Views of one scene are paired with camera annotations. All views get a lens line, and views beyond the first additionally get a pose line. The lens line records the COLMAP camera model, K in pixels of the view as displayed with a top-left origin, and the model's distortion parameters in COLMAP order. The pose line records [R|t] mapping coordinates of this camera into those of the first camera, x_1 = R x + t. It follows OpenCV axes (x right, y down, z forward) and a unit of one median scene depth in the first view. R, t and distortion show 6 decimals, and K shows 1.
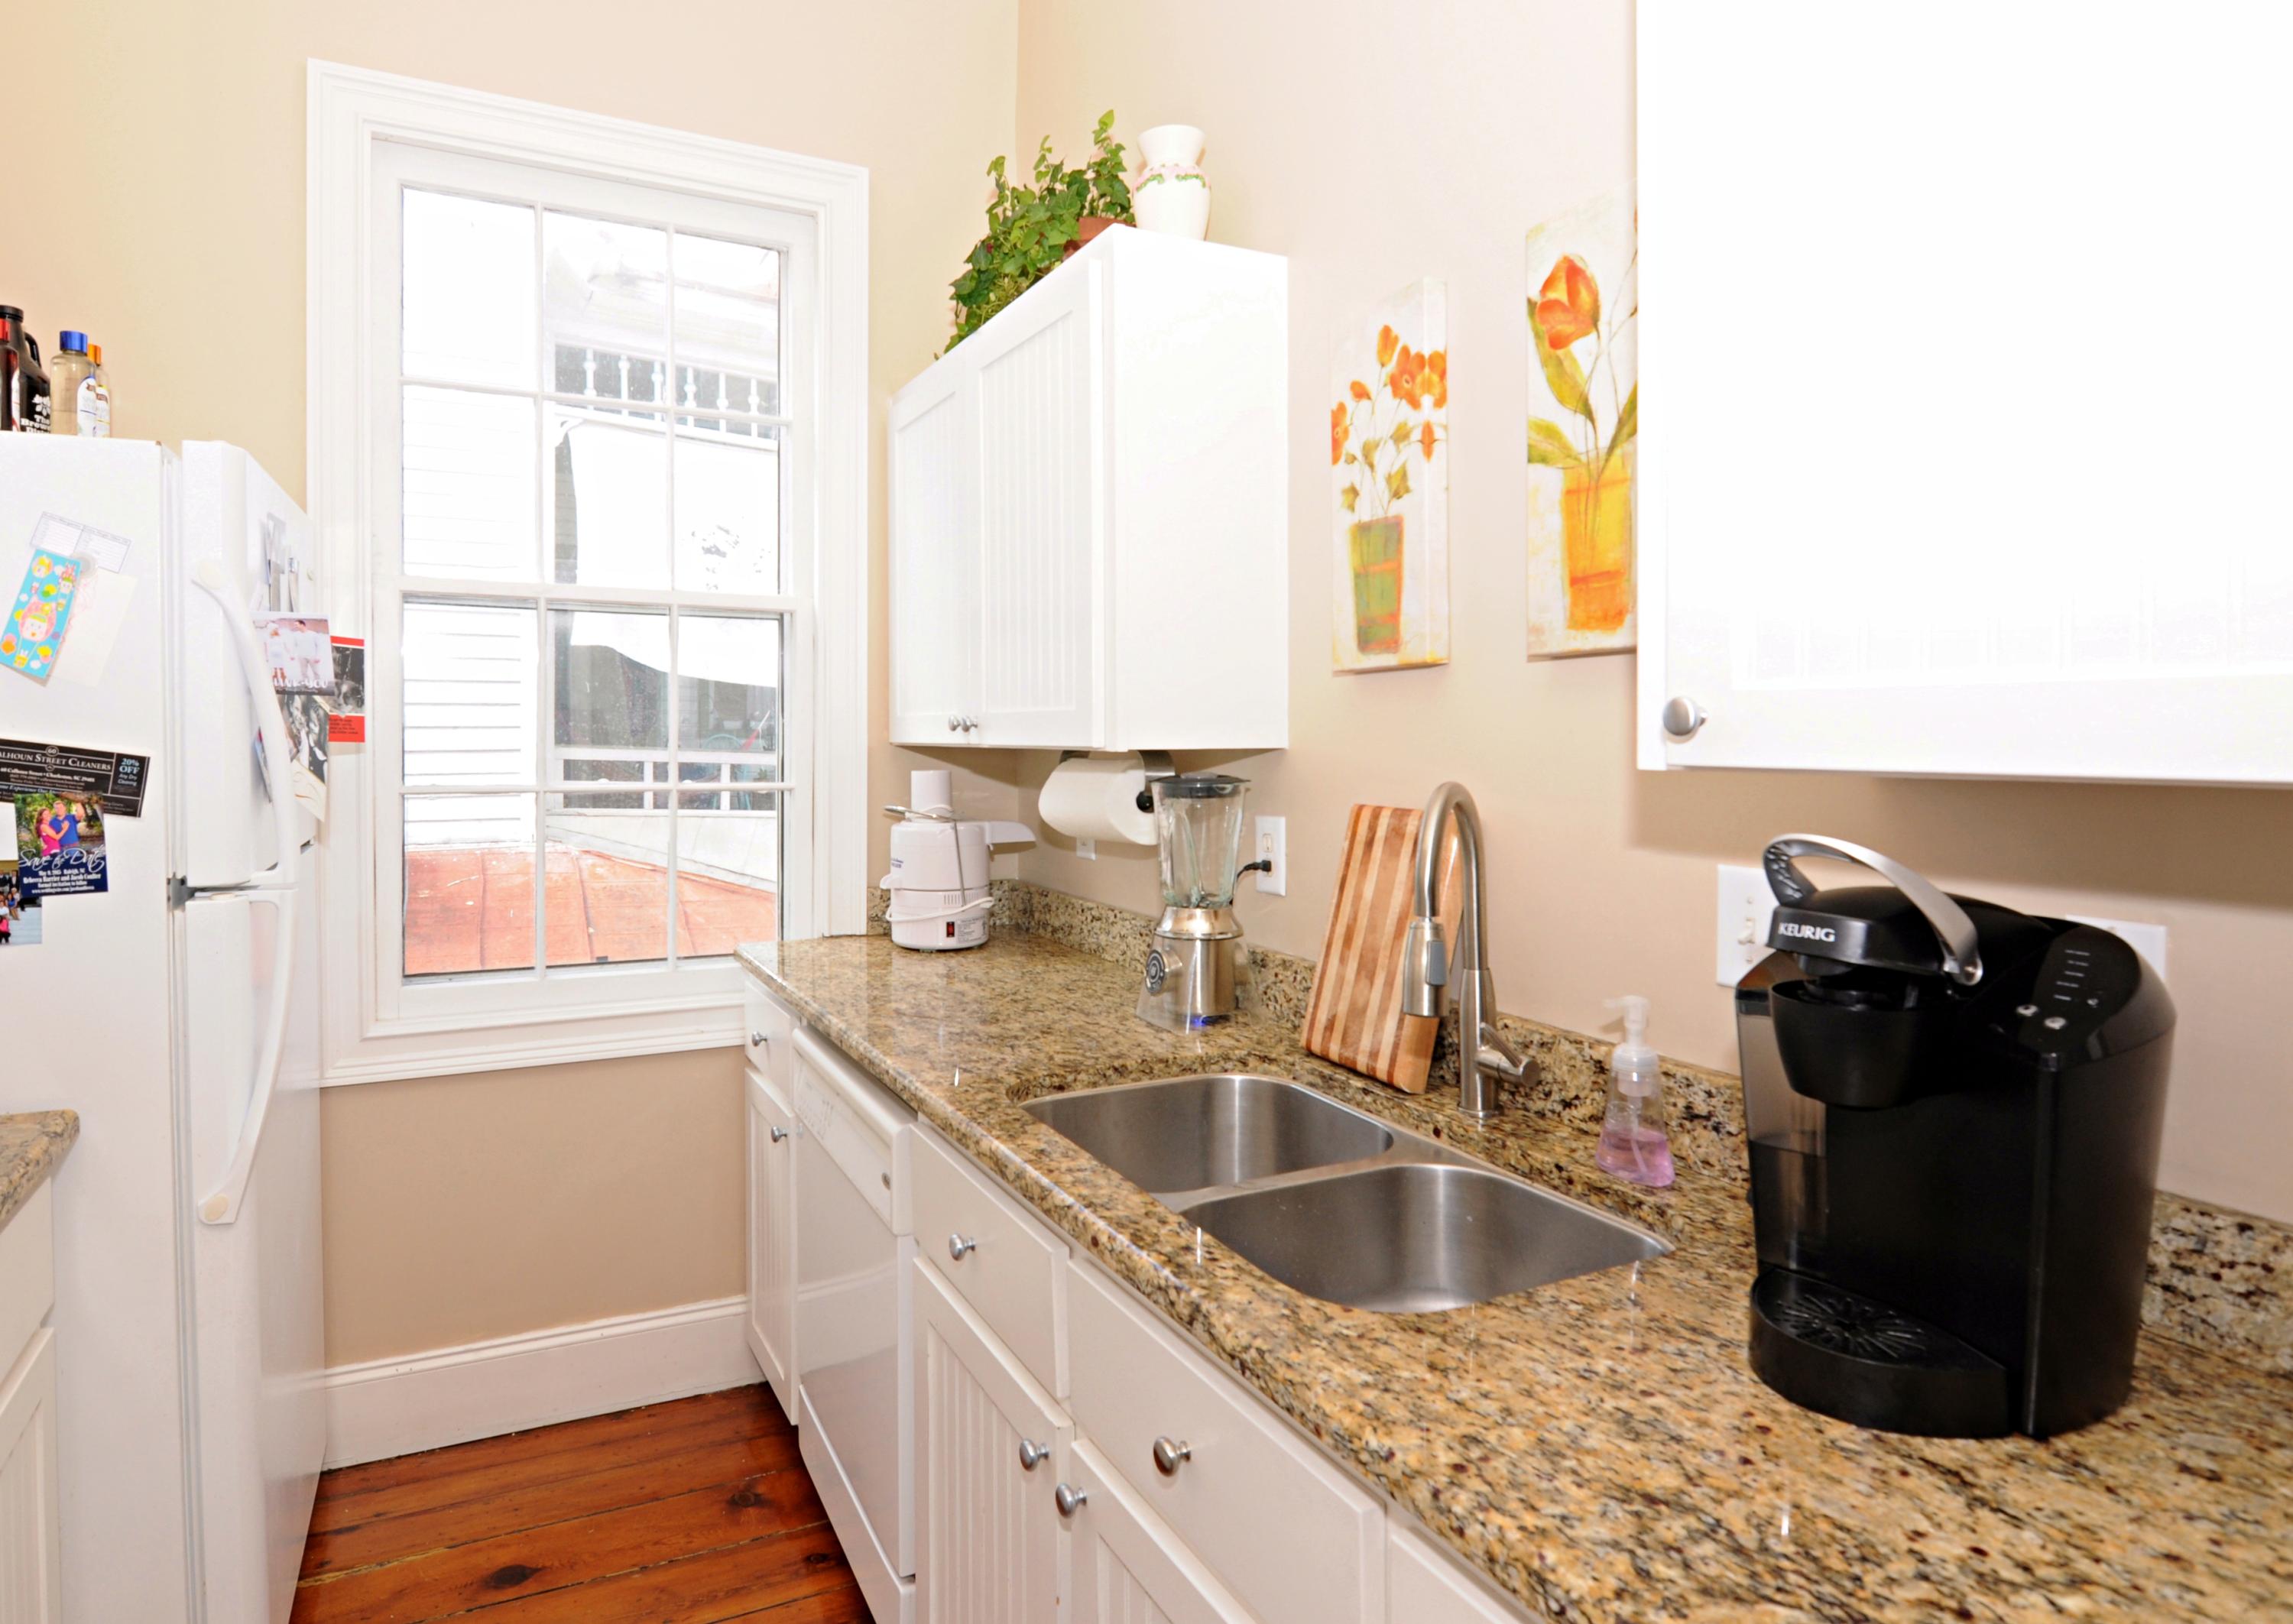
lens RADIAL K [[1236.3, 0, 1140.3], [0, 1236.3, 743.1], [0, 0, 1]] dist [-0.037019, -0.001067]
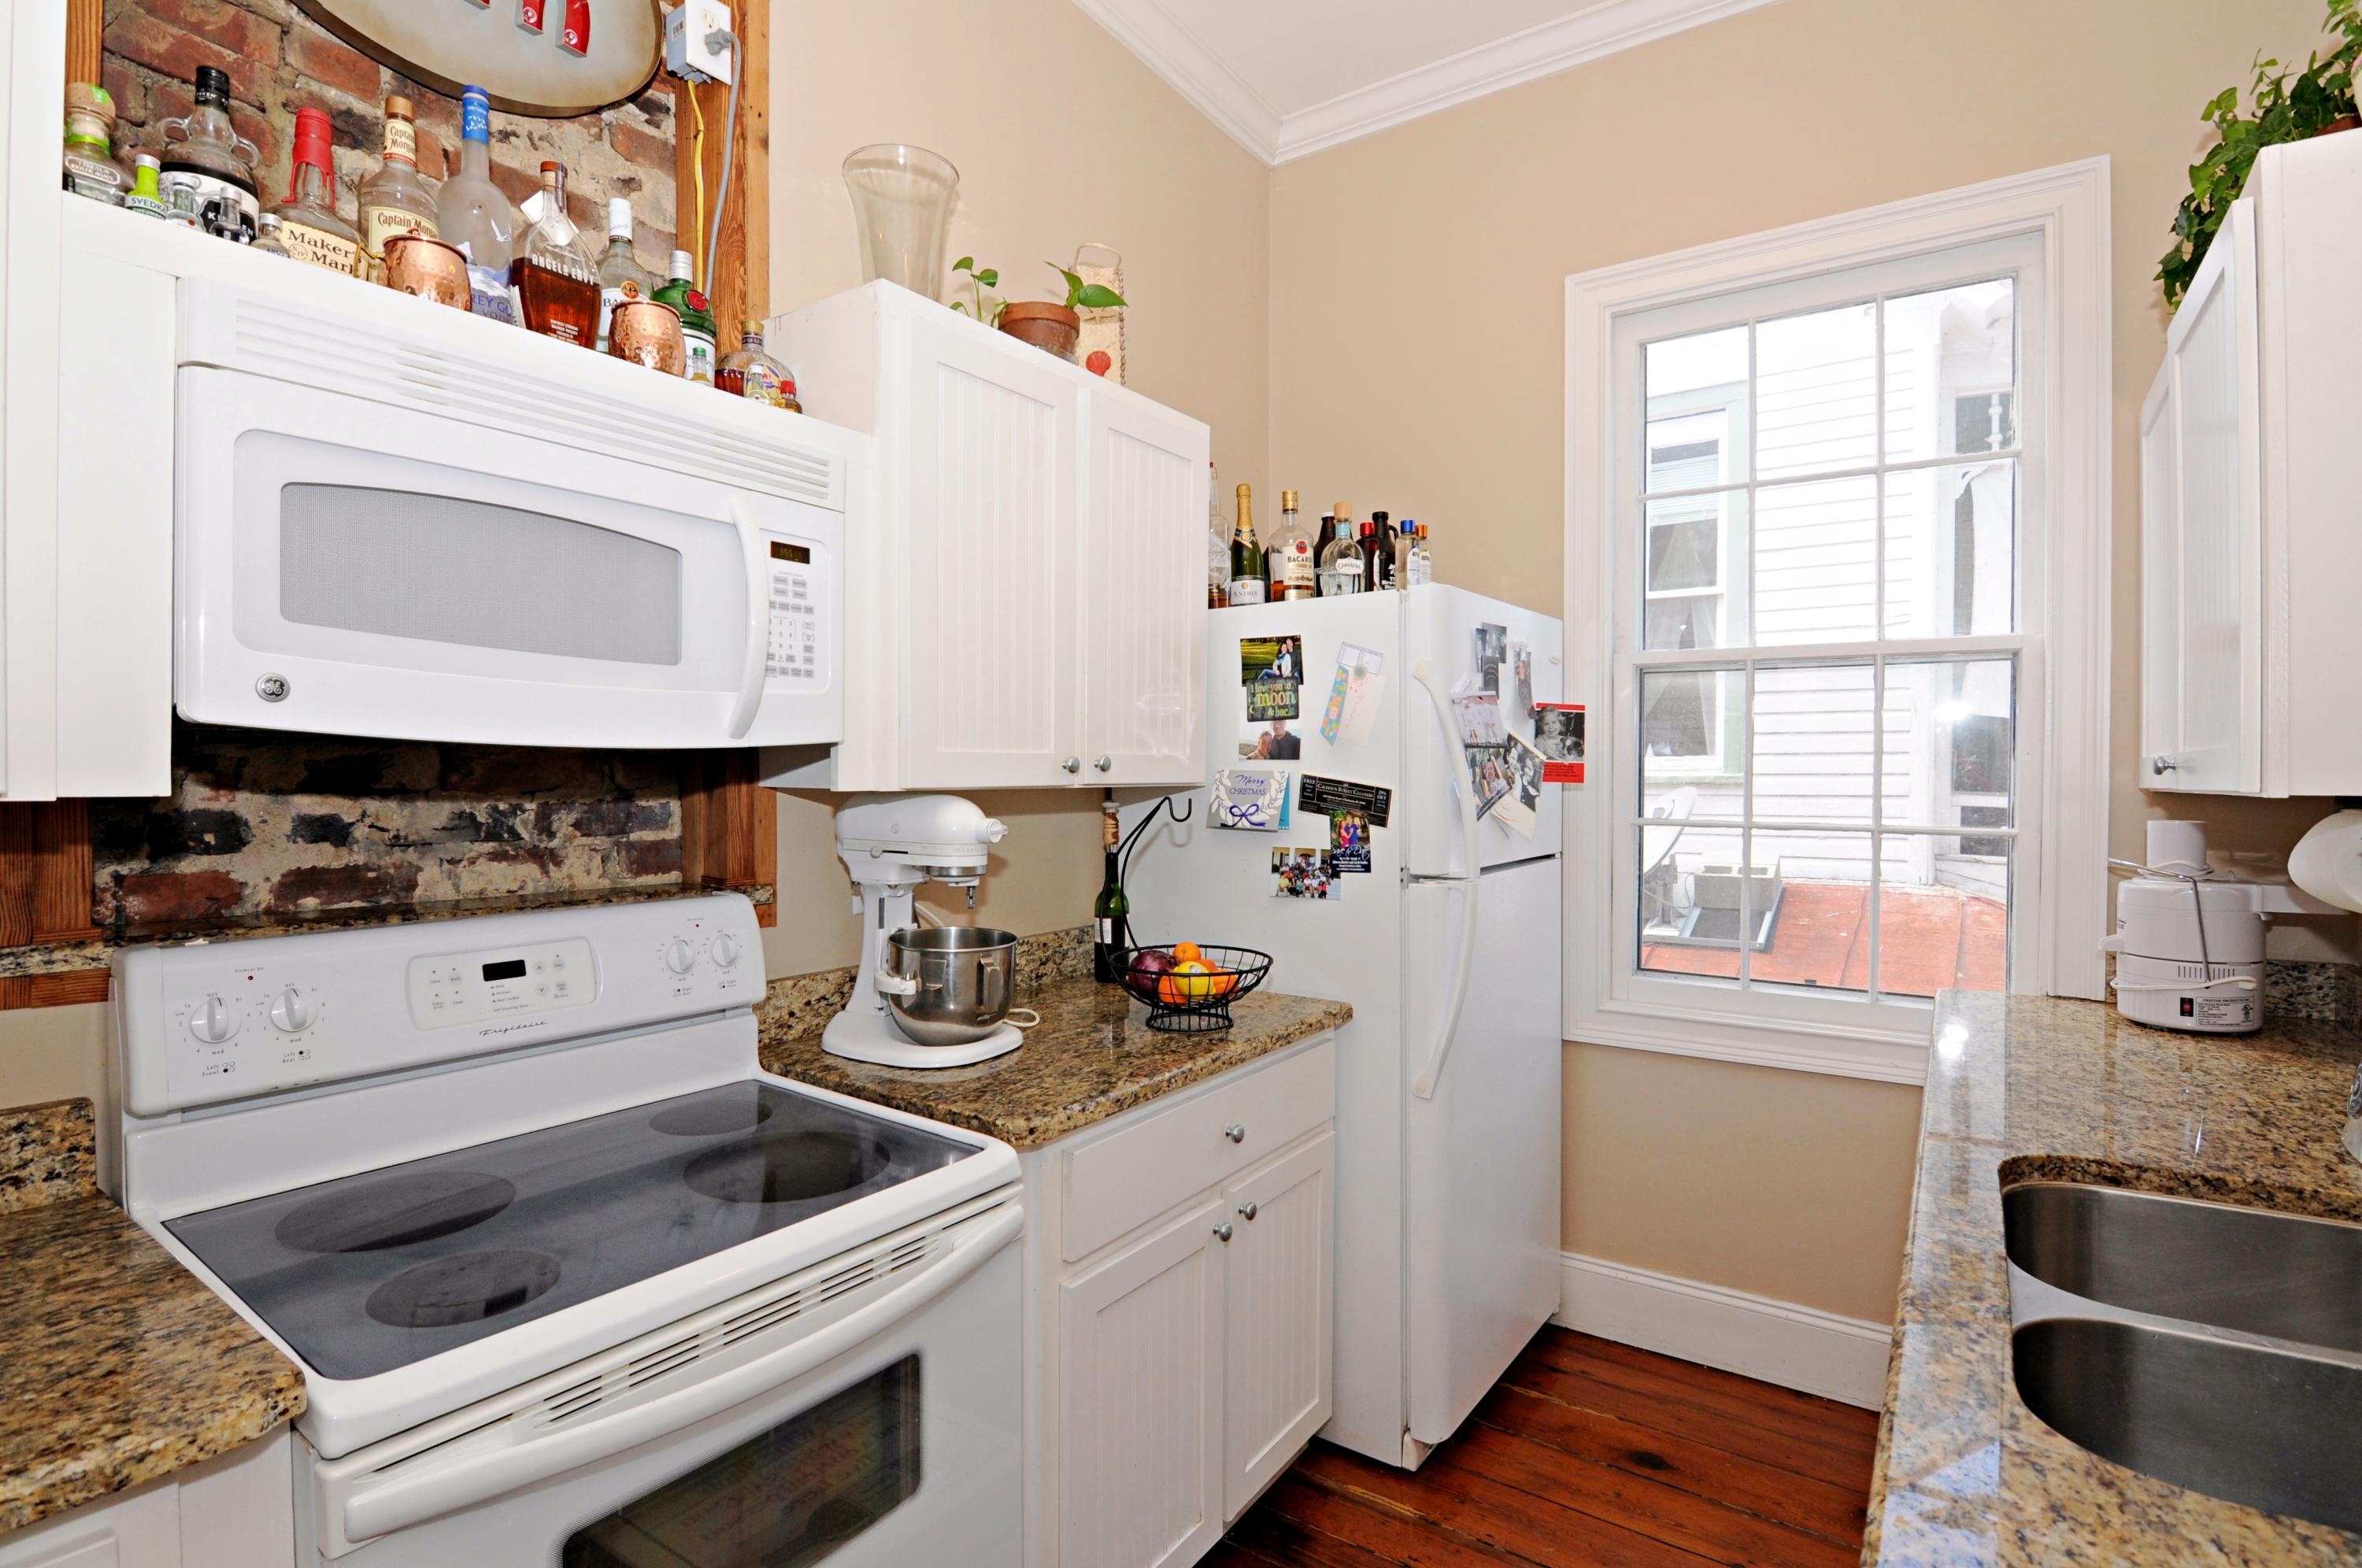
lens RADIAL K [[1125.4, 0, 1181.0], [0, 1125.4, 784.0], [0, 0, 1]] dist [-0.050450, 0.000151]
pose [[0.463925, 0.005858, -0.885855, 0.211648], [-0.010293, 0.999946, 0.001222, 0.003048], [0.885815, 0.008551, 0.463960, 0.042450]]
